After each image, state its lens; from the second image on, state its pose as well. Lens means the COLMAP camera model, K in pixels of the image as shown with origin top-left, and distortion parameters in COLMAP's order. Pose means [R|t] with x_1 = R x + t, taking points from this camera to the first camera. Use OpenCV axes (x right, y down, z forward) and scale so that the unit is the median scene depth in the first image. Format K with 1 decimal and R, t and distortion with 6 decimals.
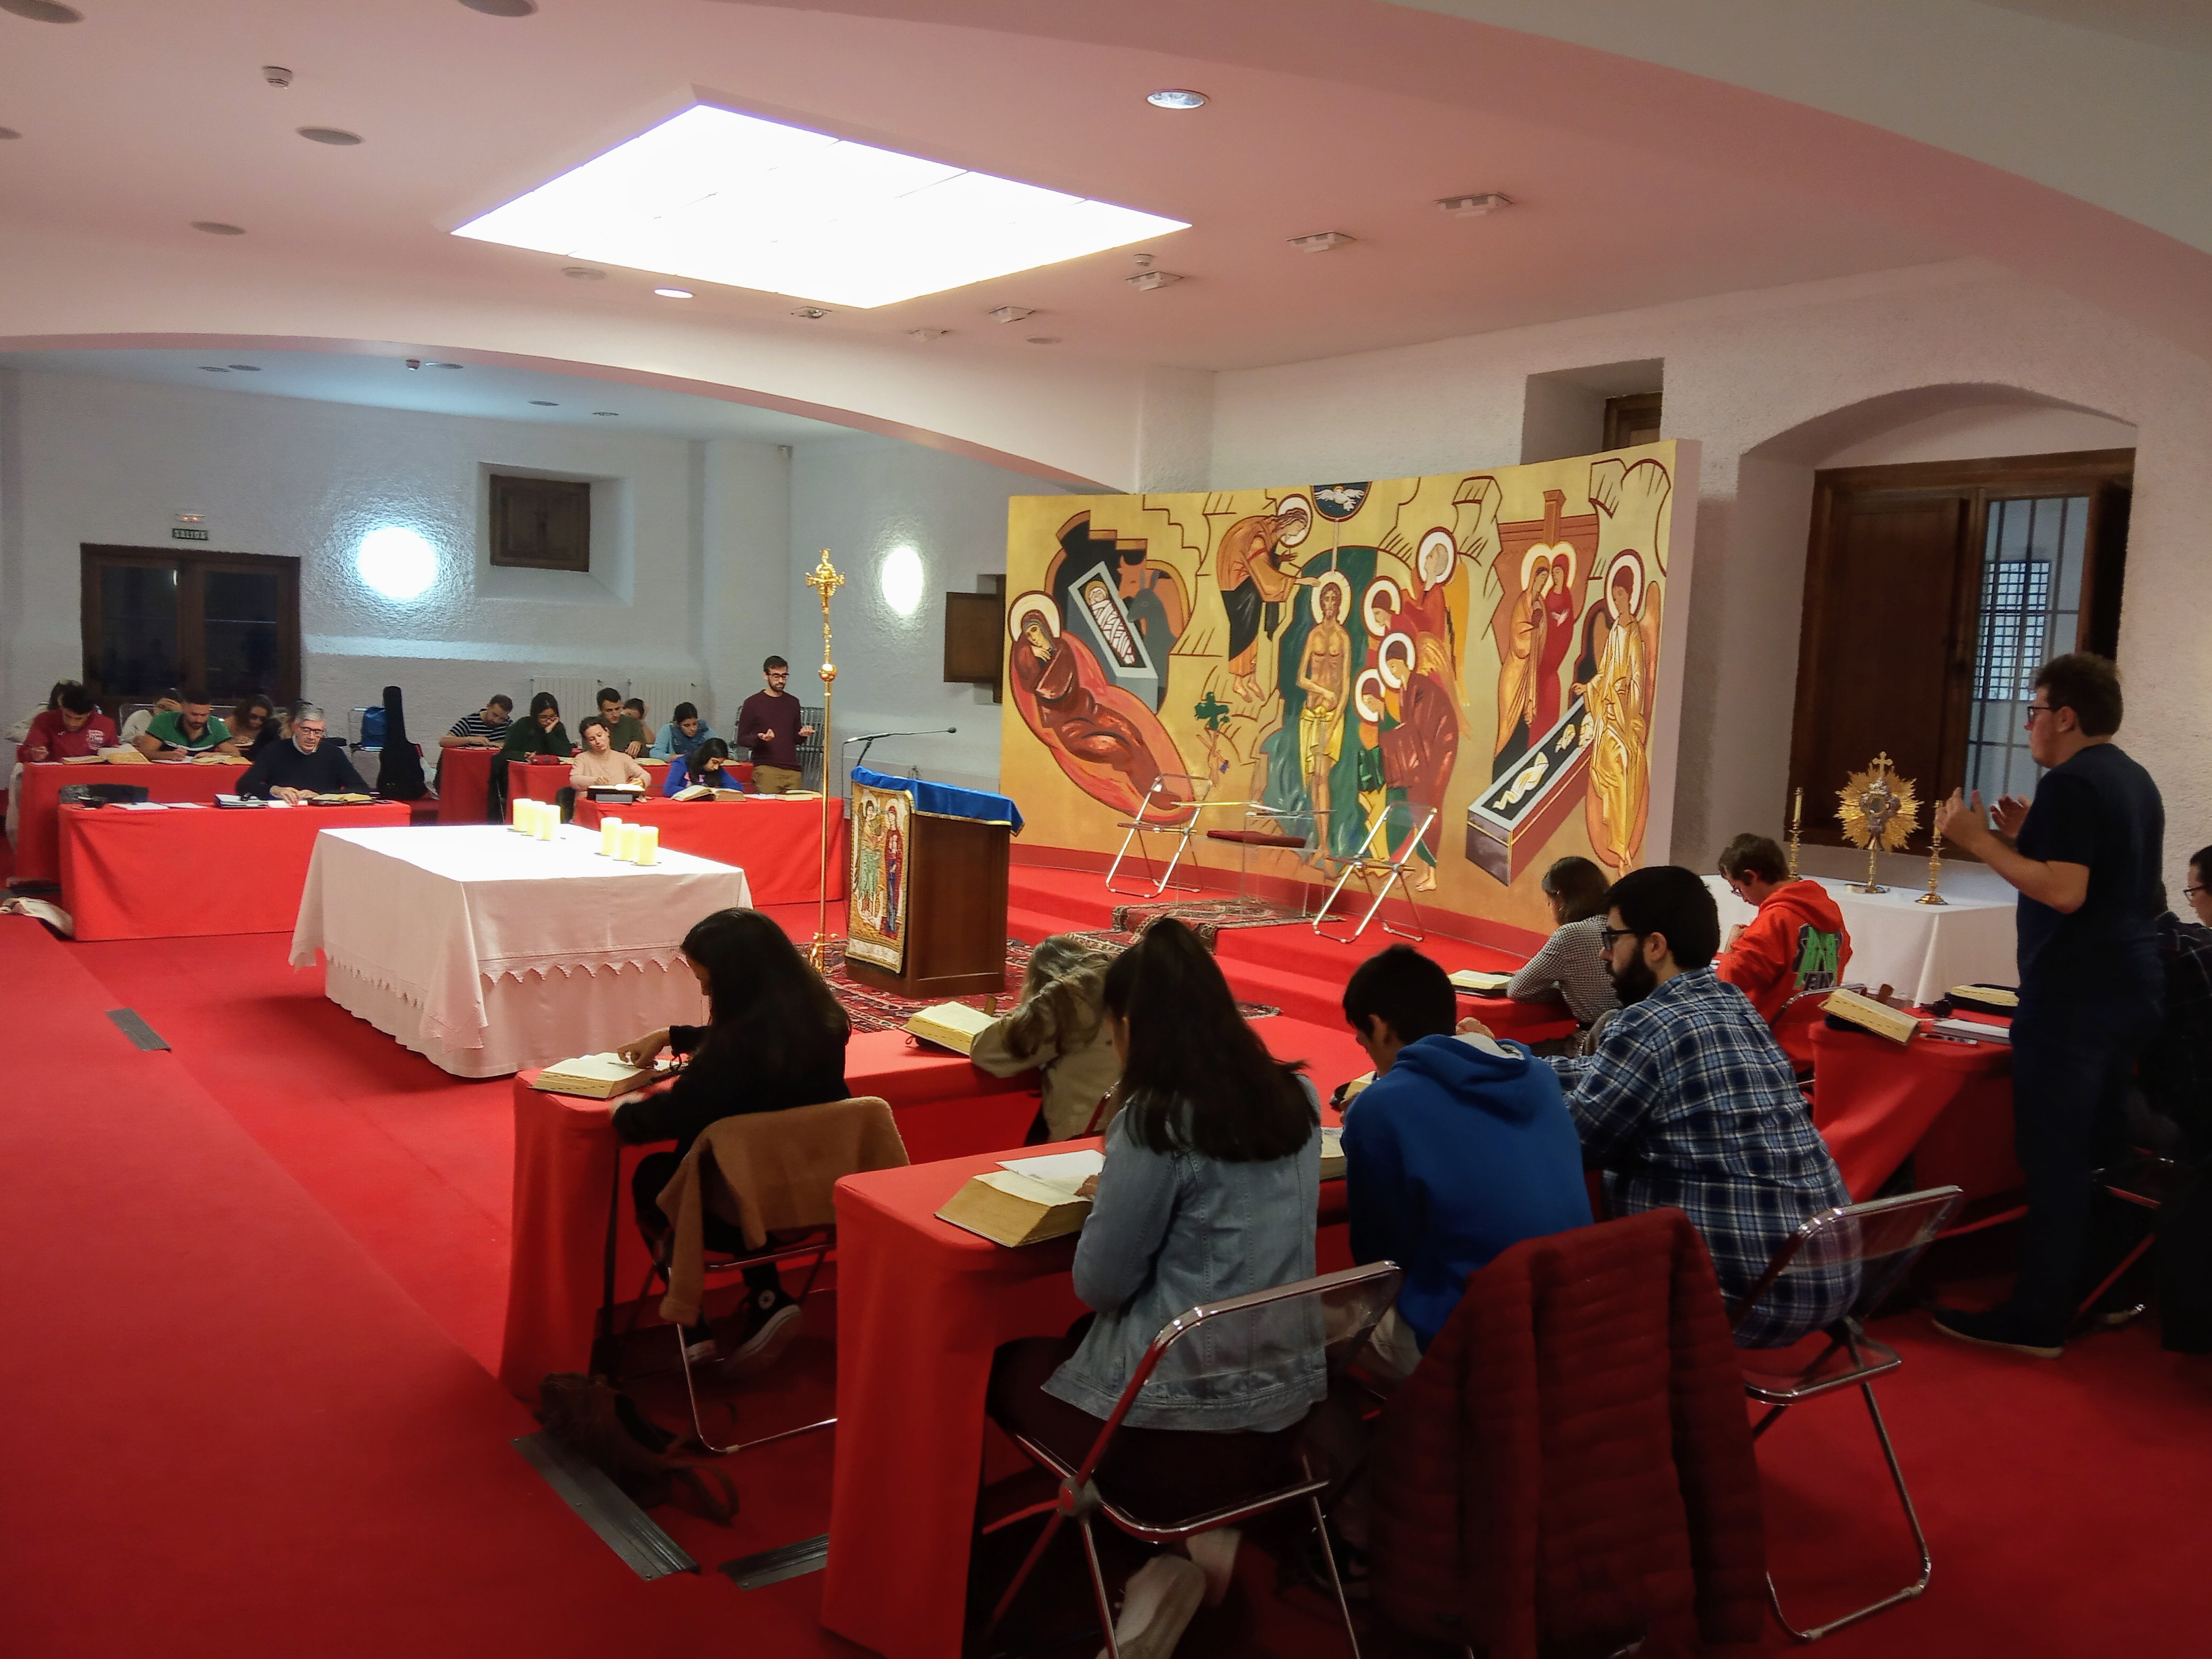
lens RADIAL K [[1729.1, 0, 1106.0], [0, 1729.1, 829.5], [0, 0, 1]] dist [0.085320, -0.170100]
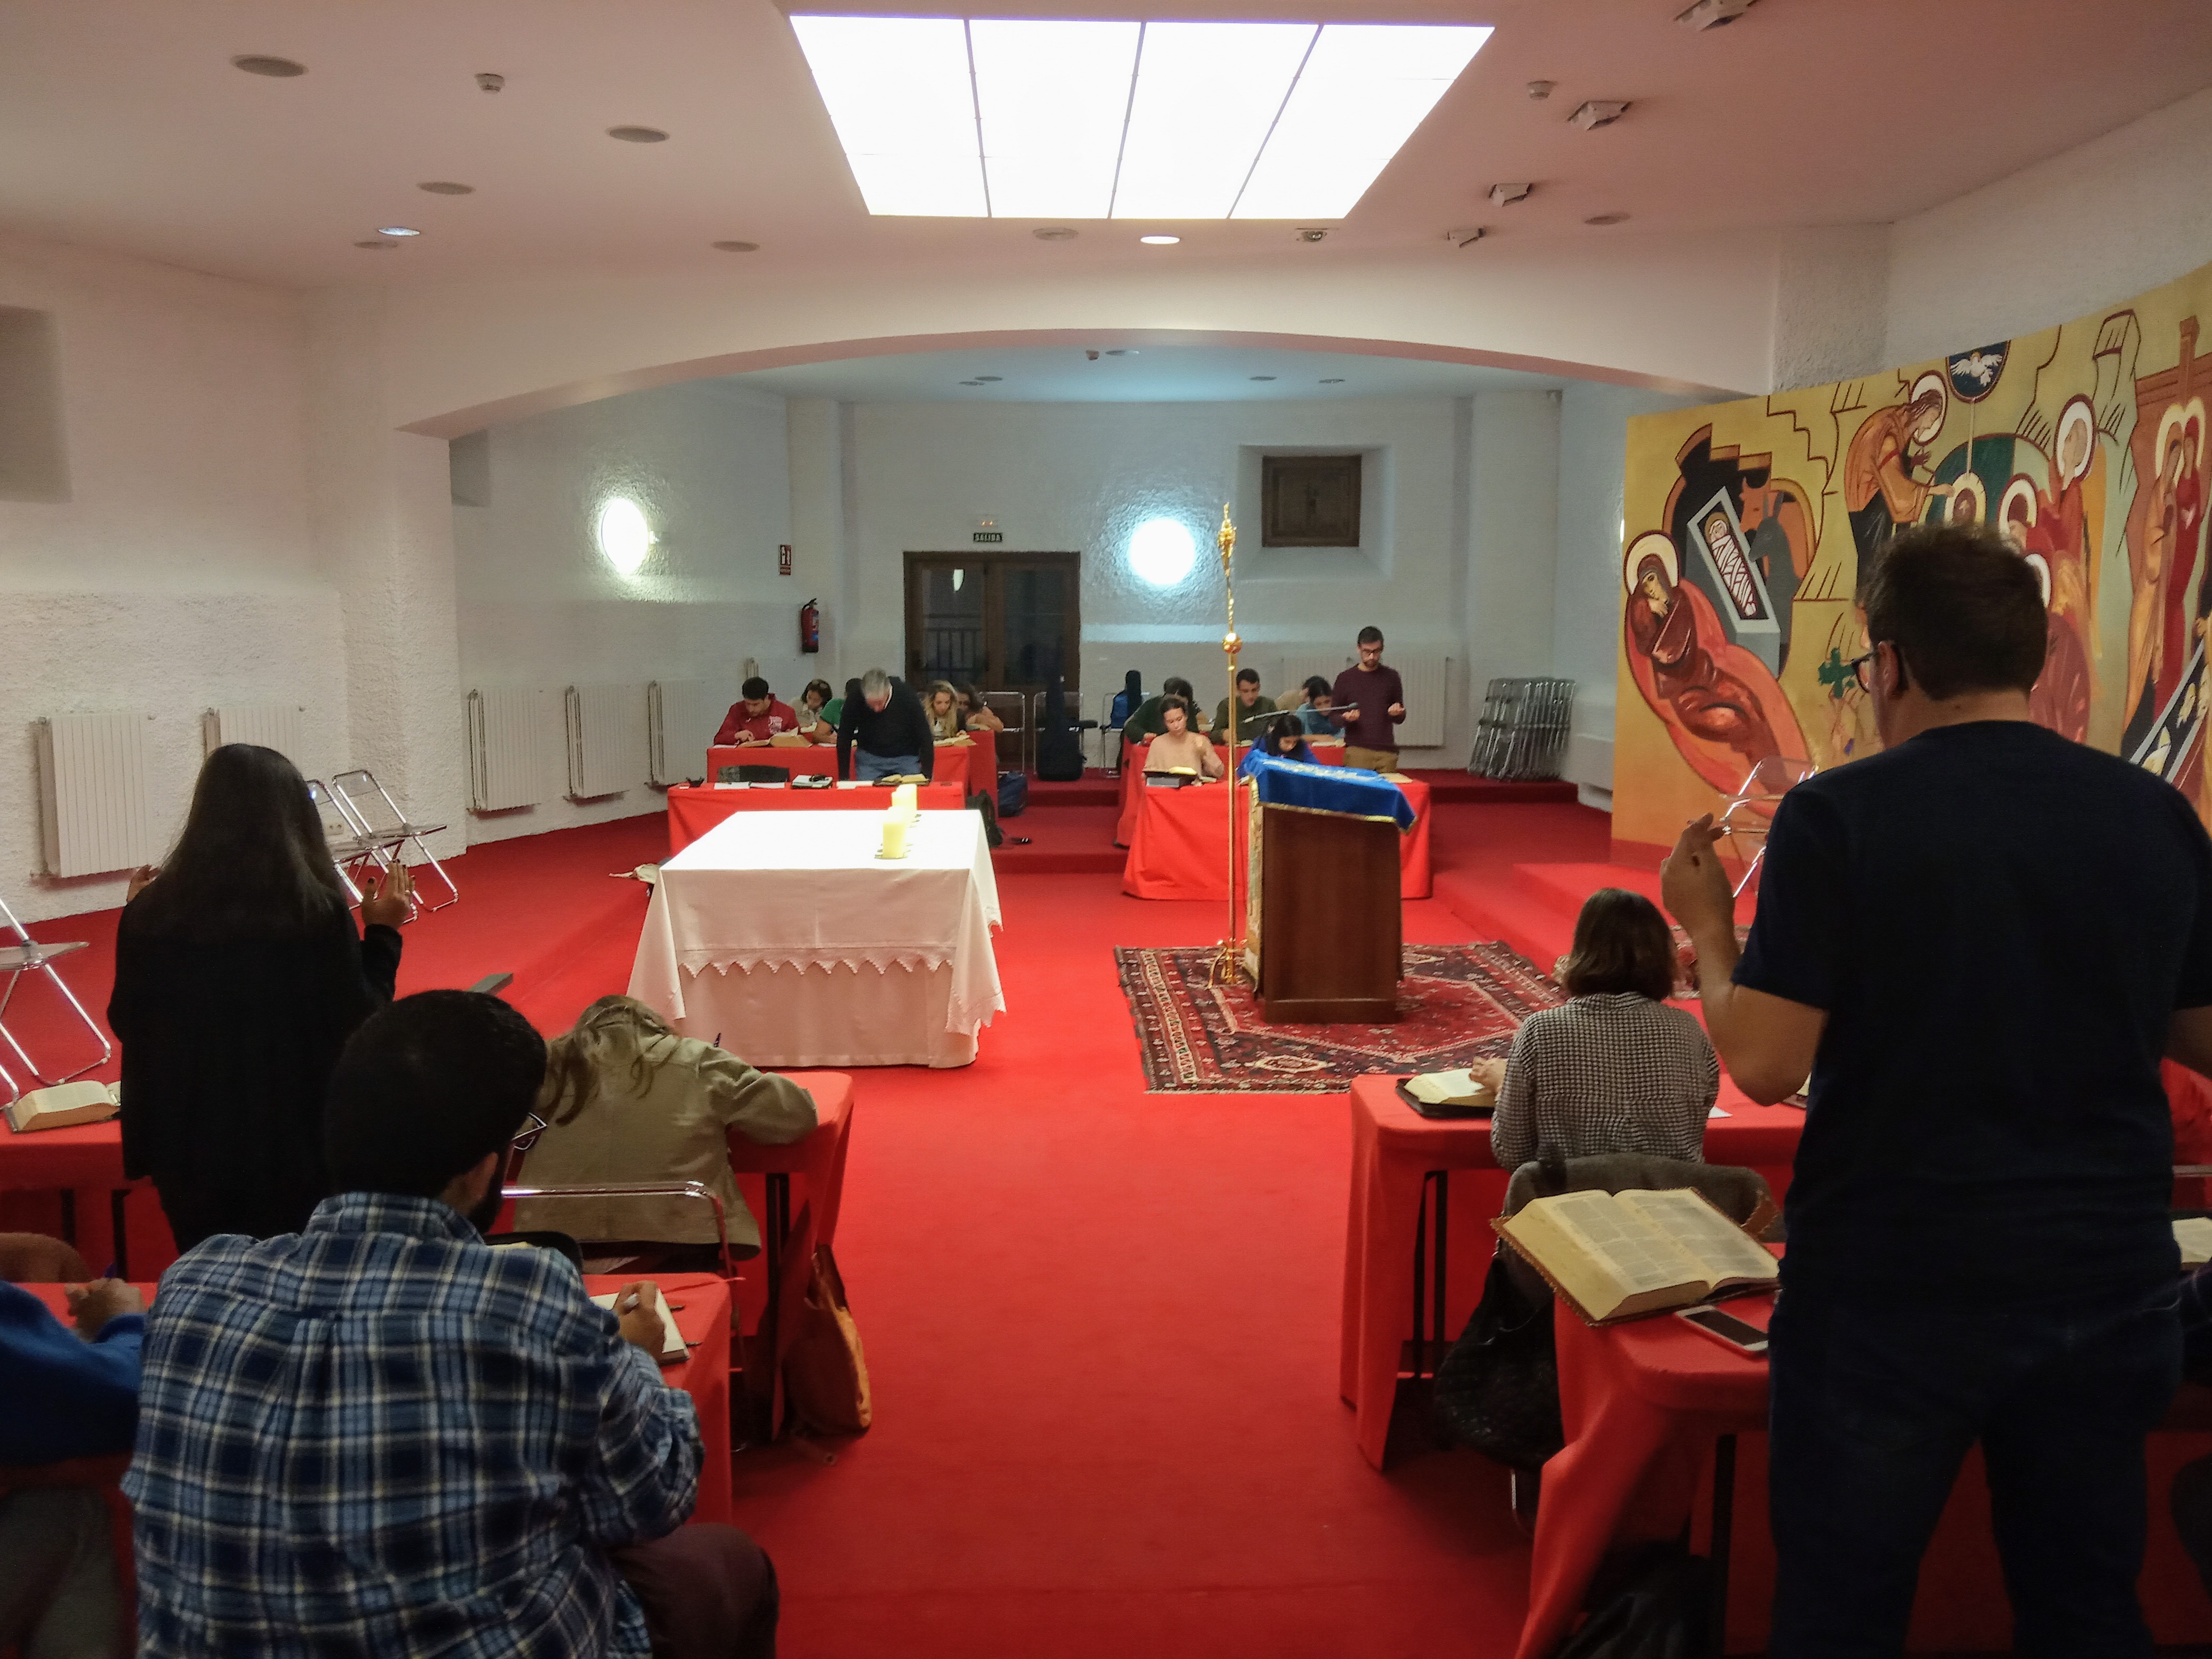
lens RADIAL K [[1729.1, 0, 1106.0], [0, 1729.1, 829.5], [0, 0, 1]] dist [0.085320, -0.170100]
pose [[0.823339, 0.025449, -0.566979, 0.226146], [-0.017392, 0.999656, 0.019615, -0.009612], [0.567283, -0.006289, 0.823499, 0.188446]]
